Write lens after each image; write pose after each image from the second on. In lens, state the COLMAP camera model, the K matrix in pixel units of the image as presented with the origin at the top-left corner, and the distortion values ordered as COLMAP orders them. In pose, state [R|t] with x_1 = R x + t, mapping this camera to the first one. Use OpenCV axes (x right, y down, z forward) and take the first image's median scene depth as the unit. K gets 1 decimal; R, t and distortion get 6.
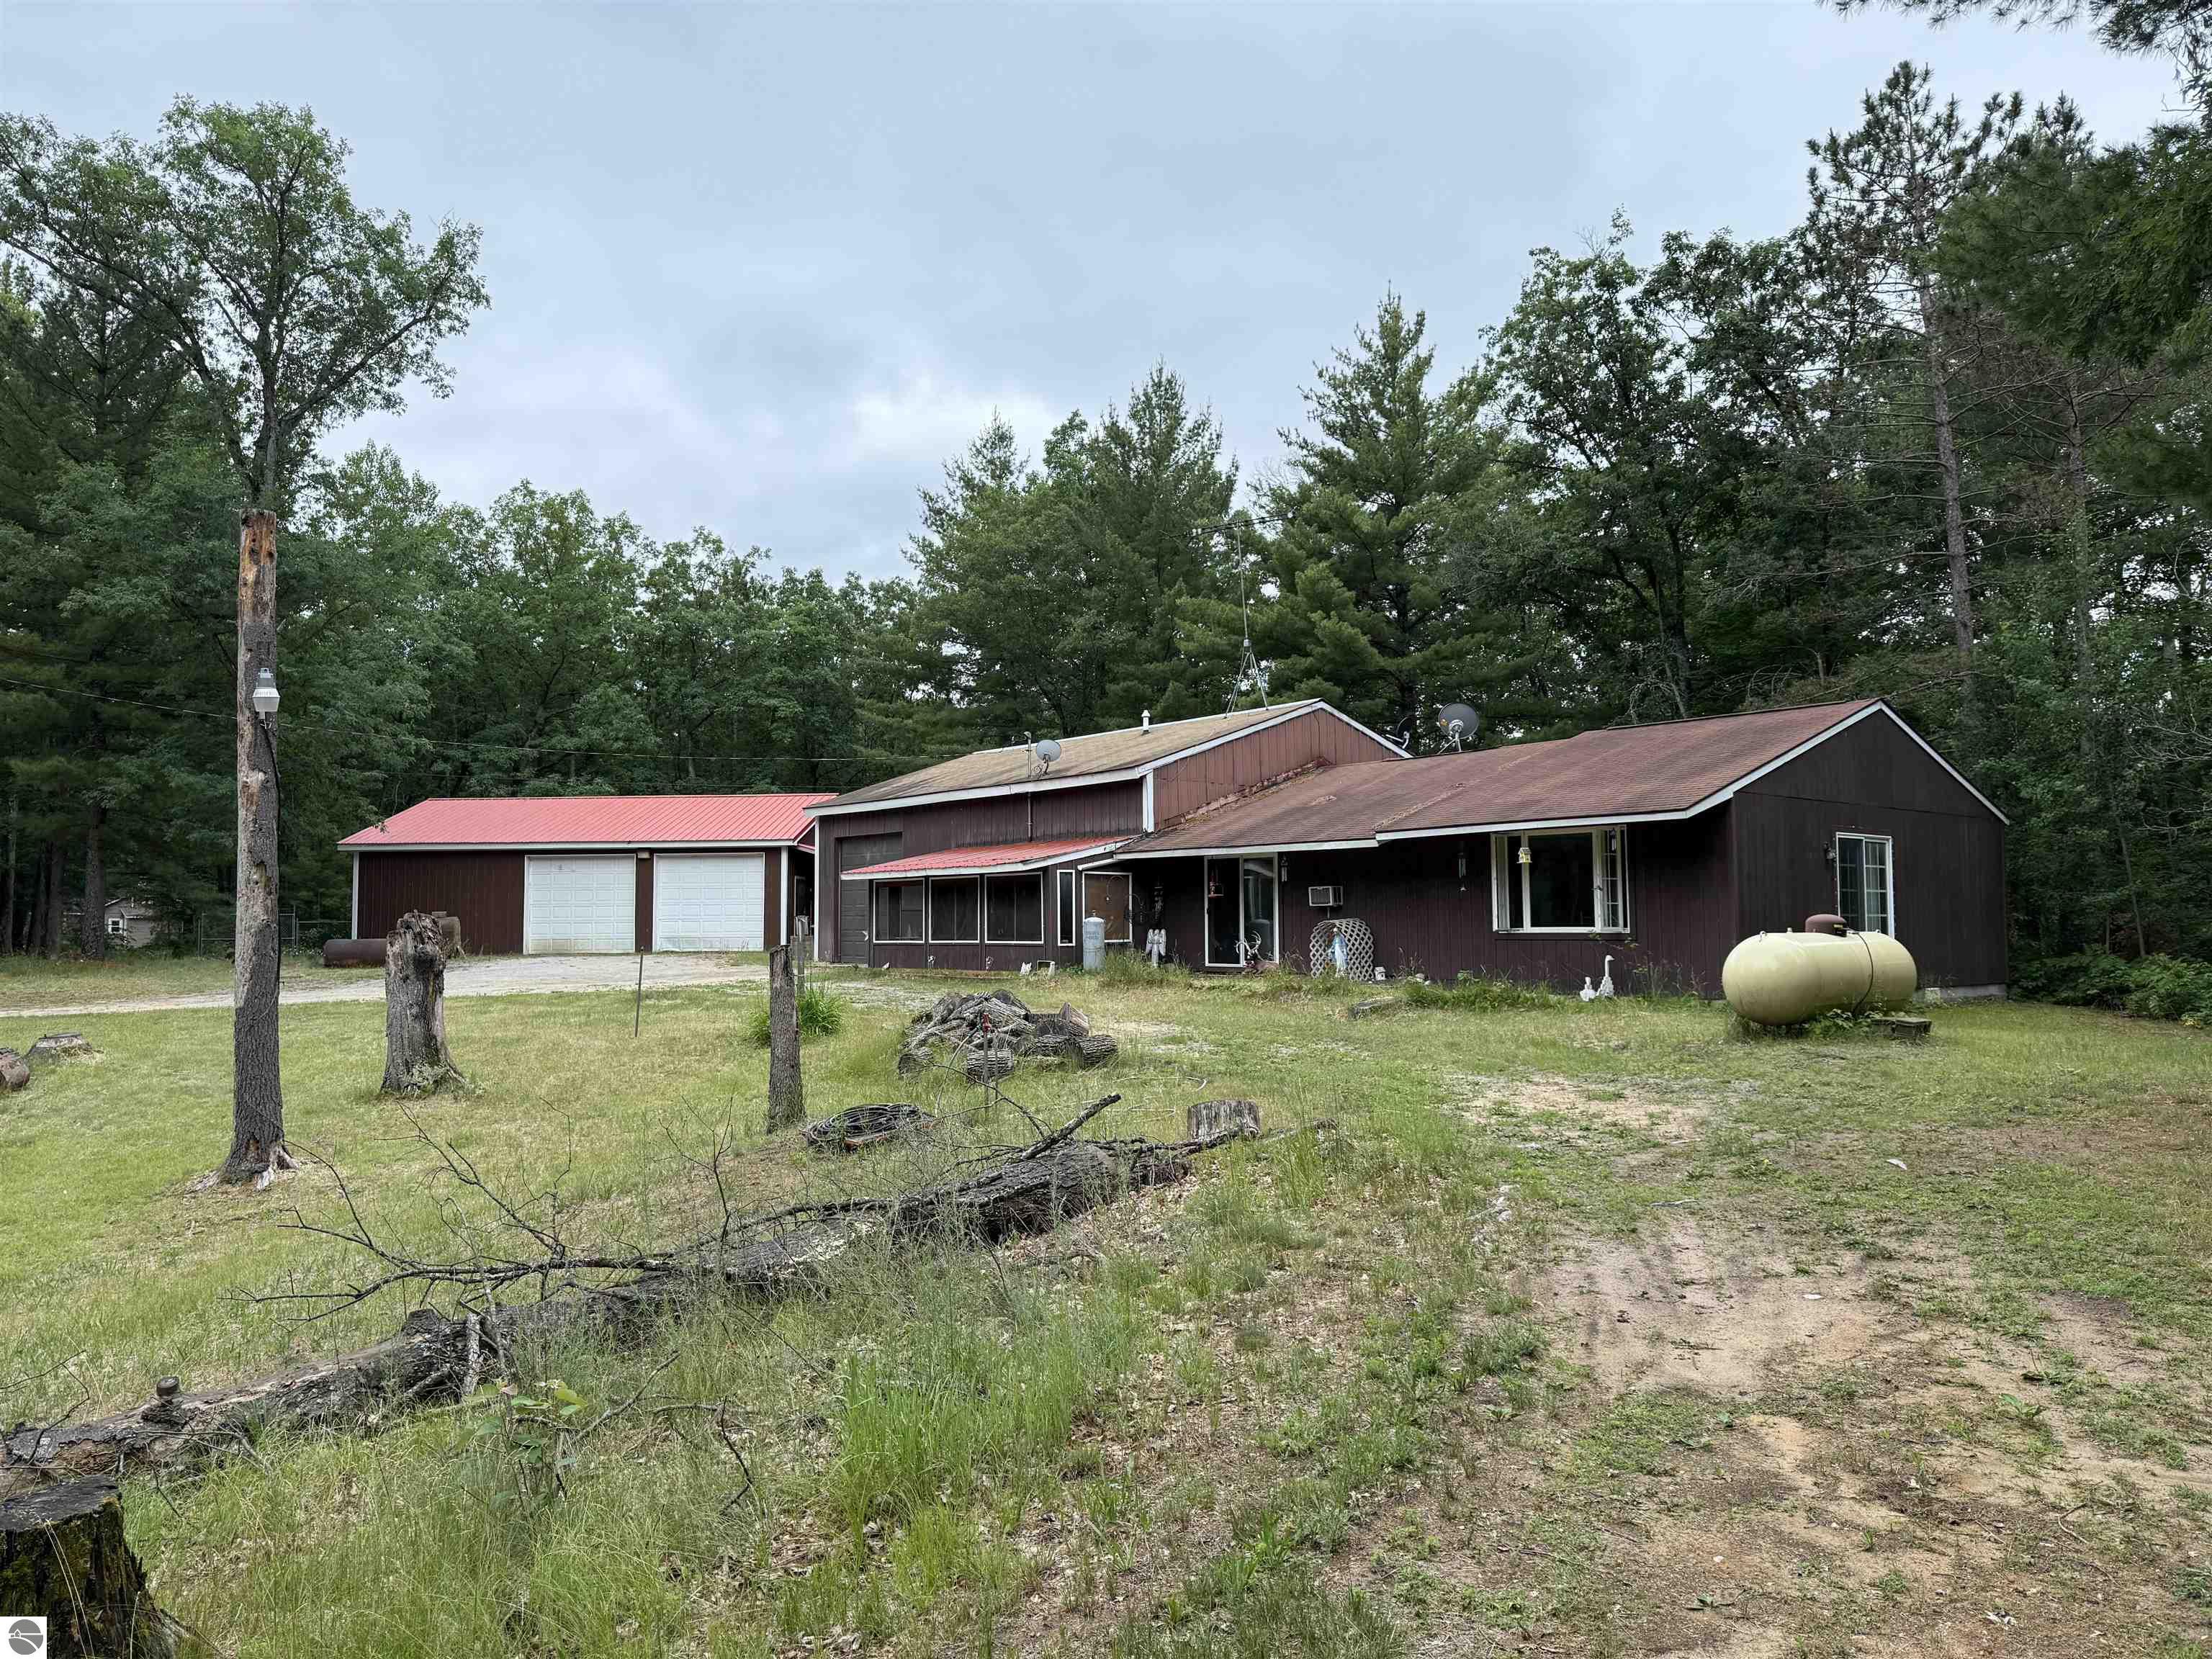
lens RADIAL K [[1548.2, 0, 1095.6], [0, 1548.2, 823.0], [0, 0, 1]] dist [0.110007, -0.142034]
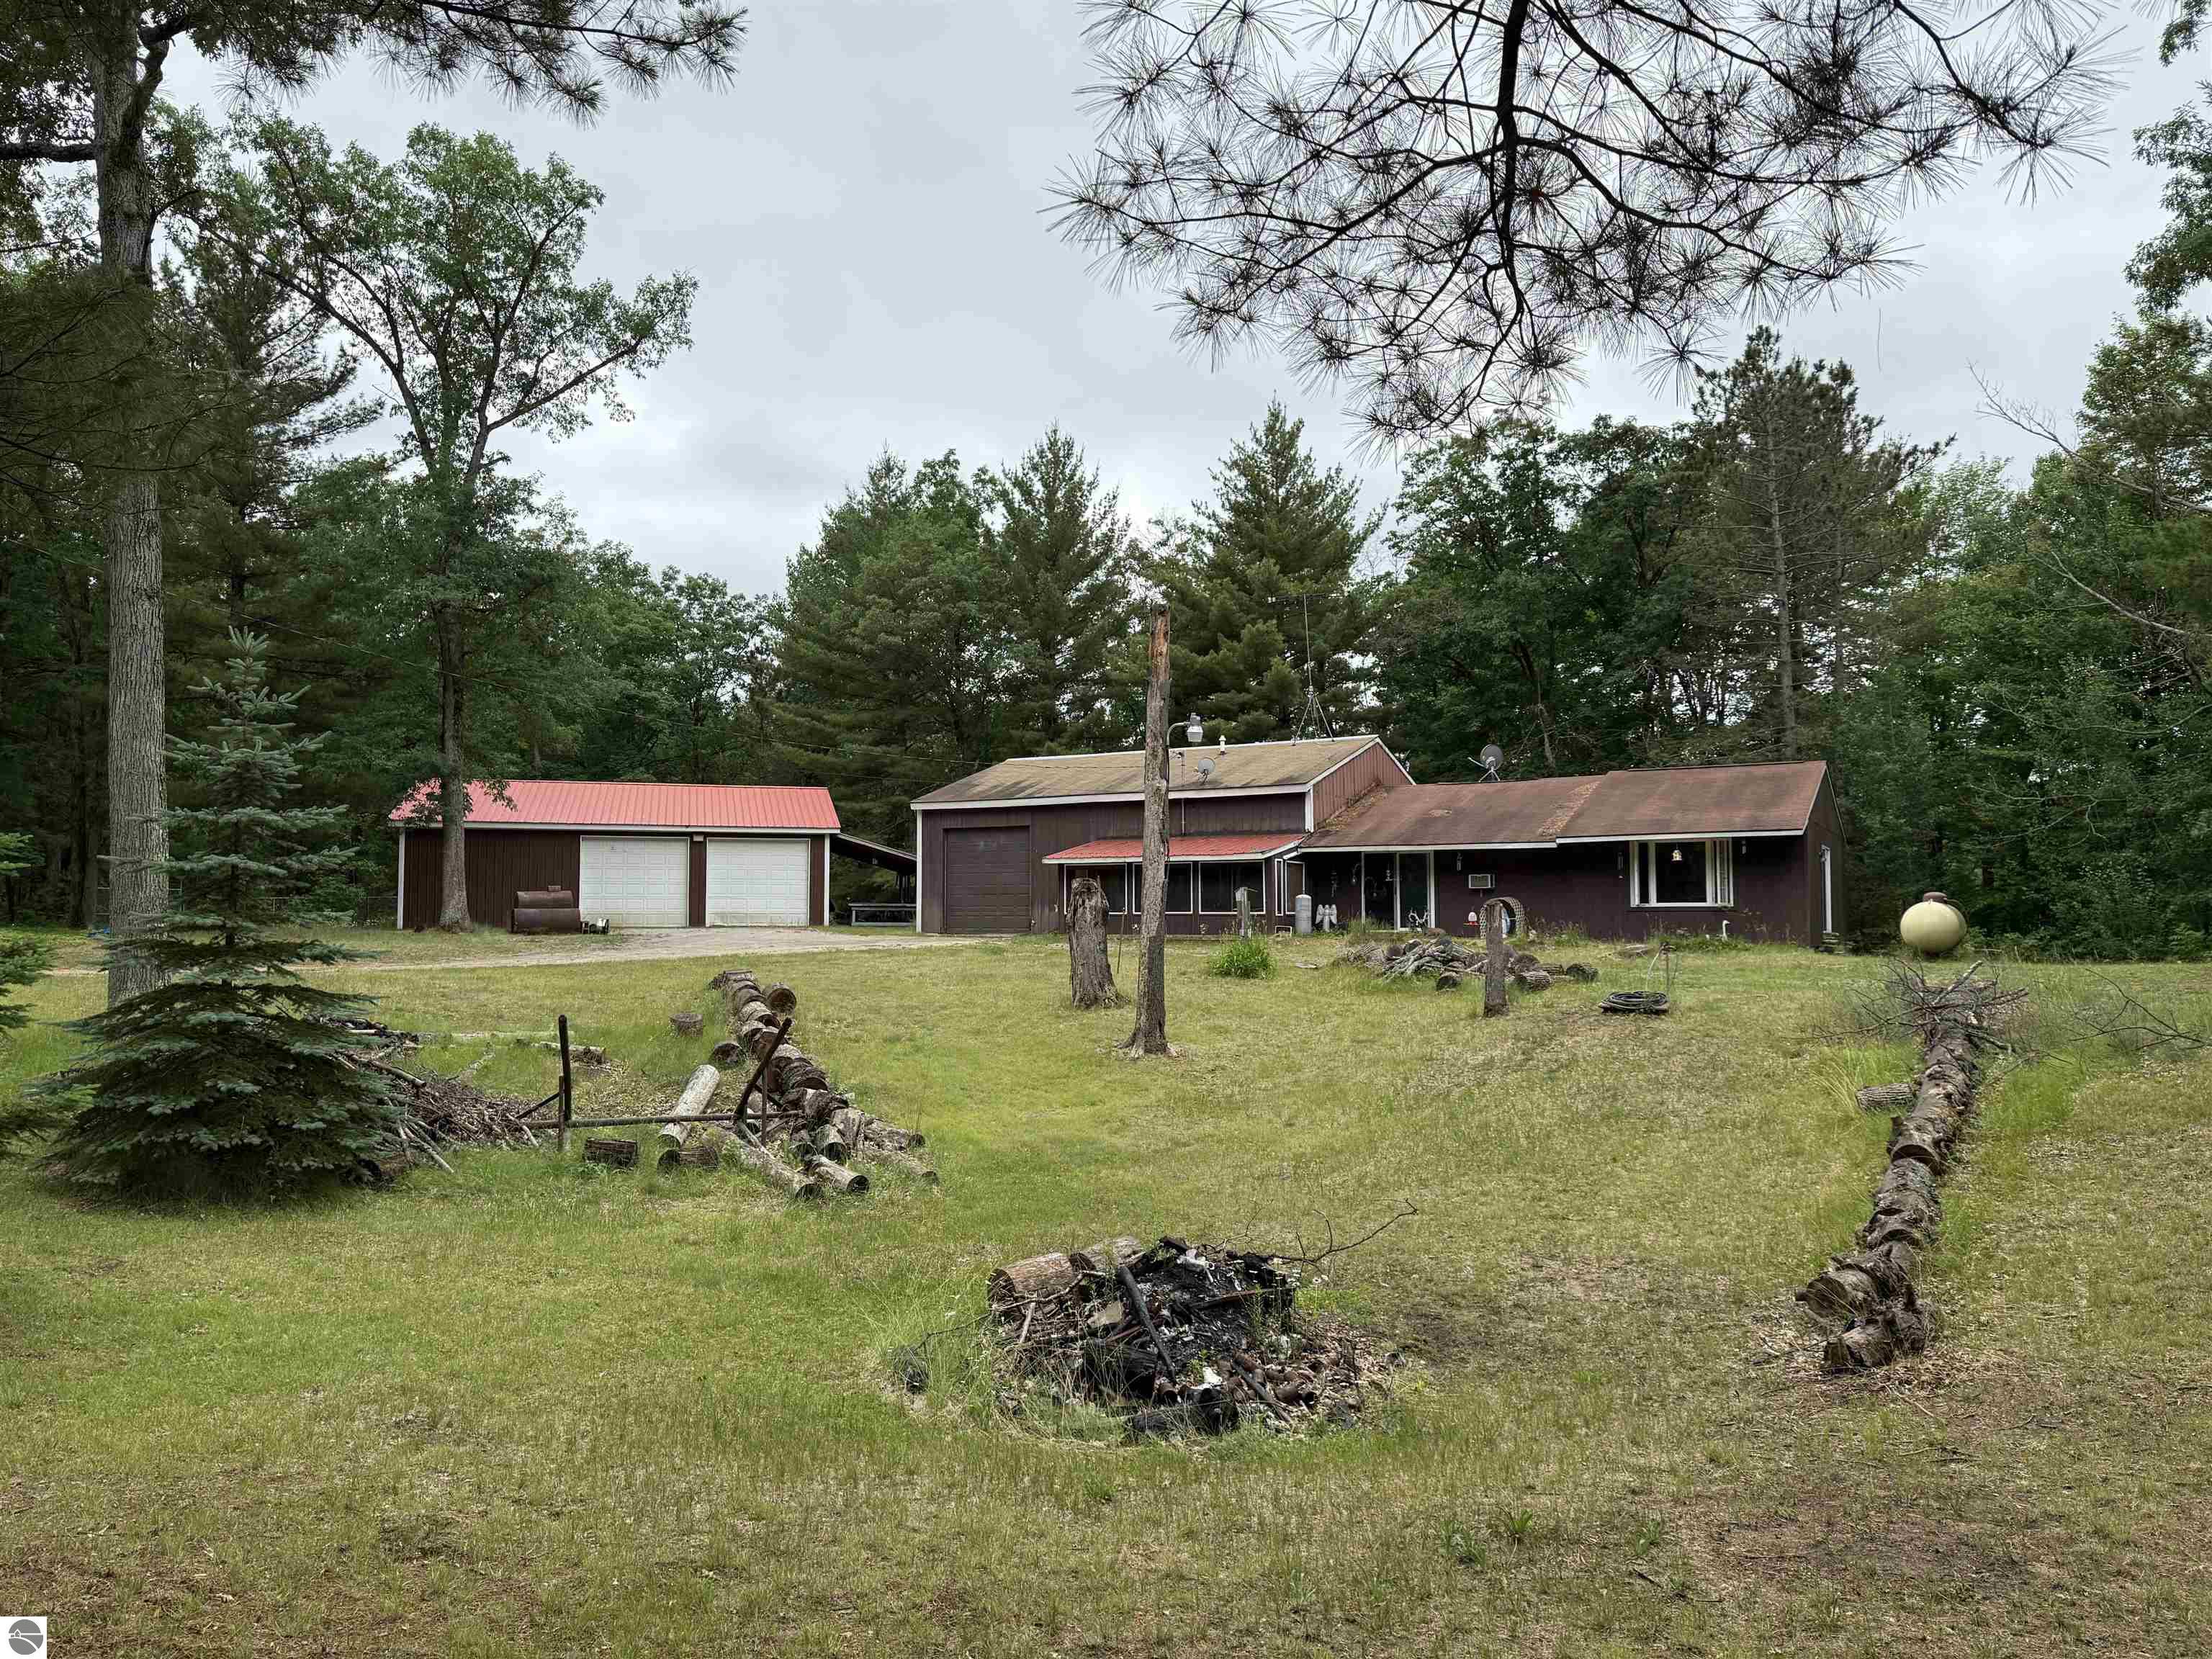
lens RADIAL K [[1548.2, 0, 1095.6], [0, 1548.2, 823.0], [0, 0, 1]] dist [0.110007, -0.142034]
pose [[0.950142, 0.028326, 0.310530, -0.367204], [-0.028714, 0.999582, -0.003324, 0.004905], [-0.310494, -0.005758, 0.950558, -0.144860]]
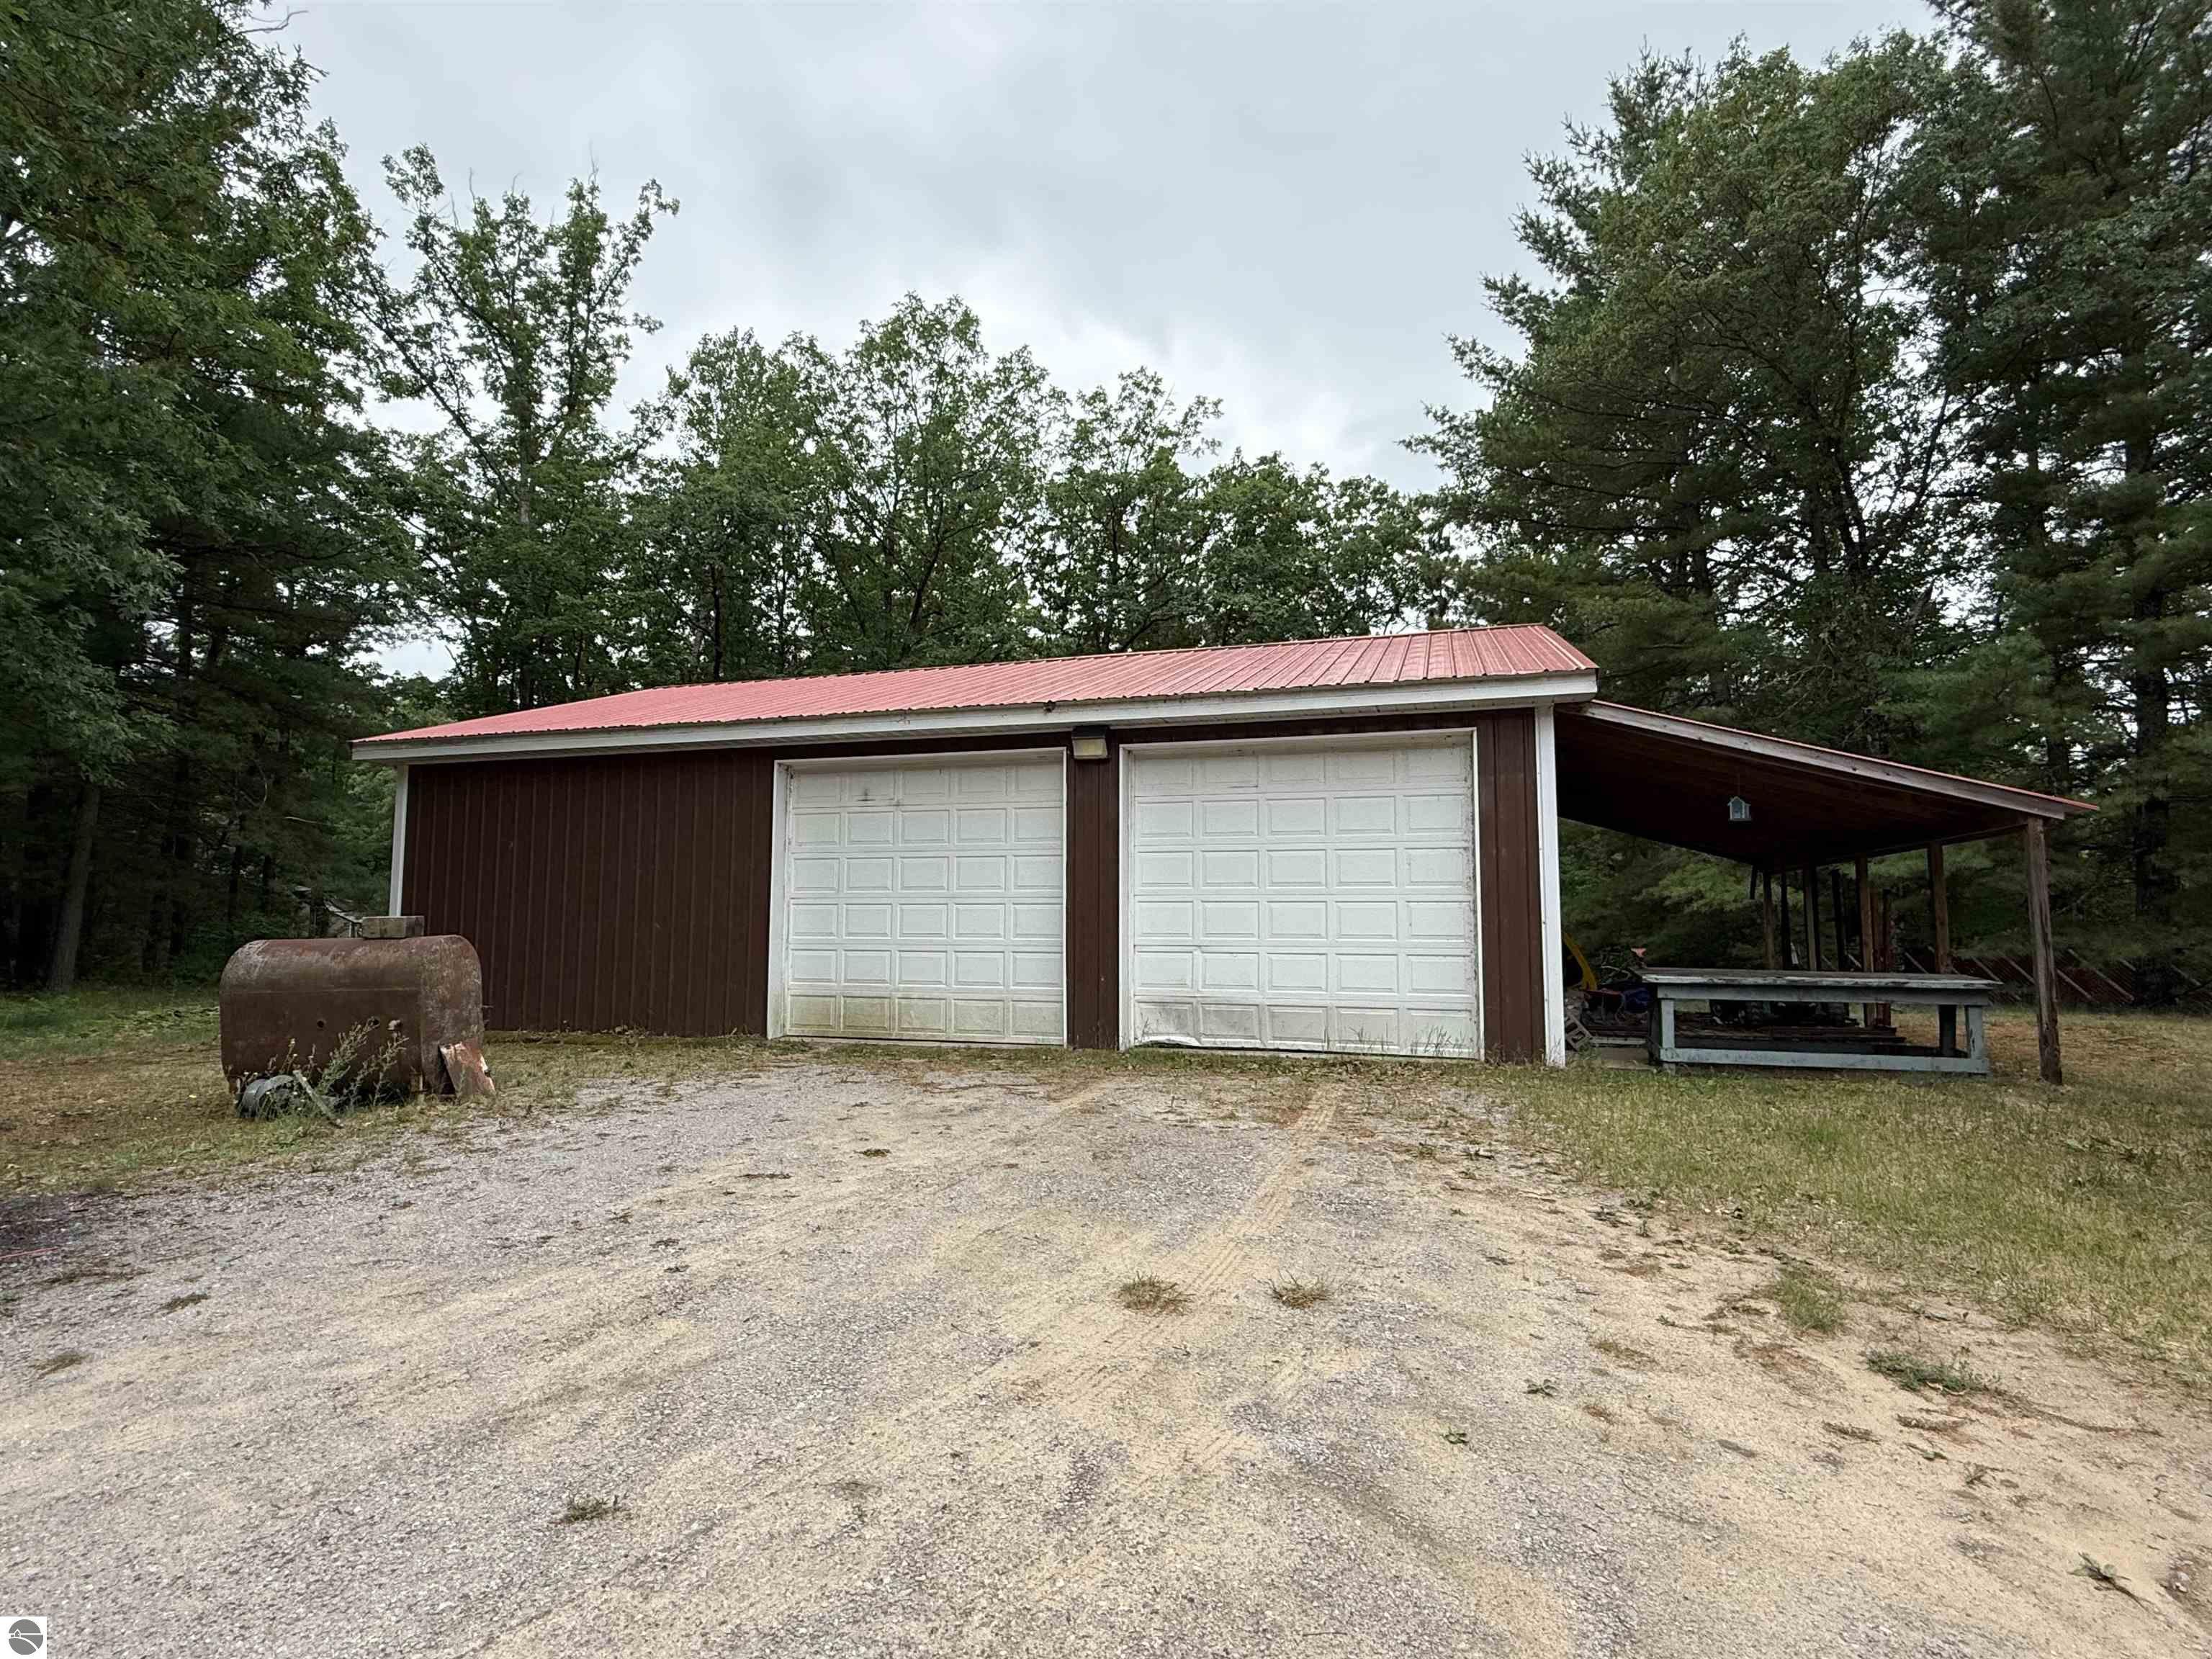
lens RADIAL K [[1212.0, 0, 1107.0], [0, 1212.0, 826.1], [0, 0, 1]] dist [-0.000358, -0.000067]
pose [[0.976423, -0.012664, -0.215495, -0.232263], [0.006740, 0.999580, -0.028201, 0.044065], [0.215762, 0.026083, 0.976098, 0.755754]]
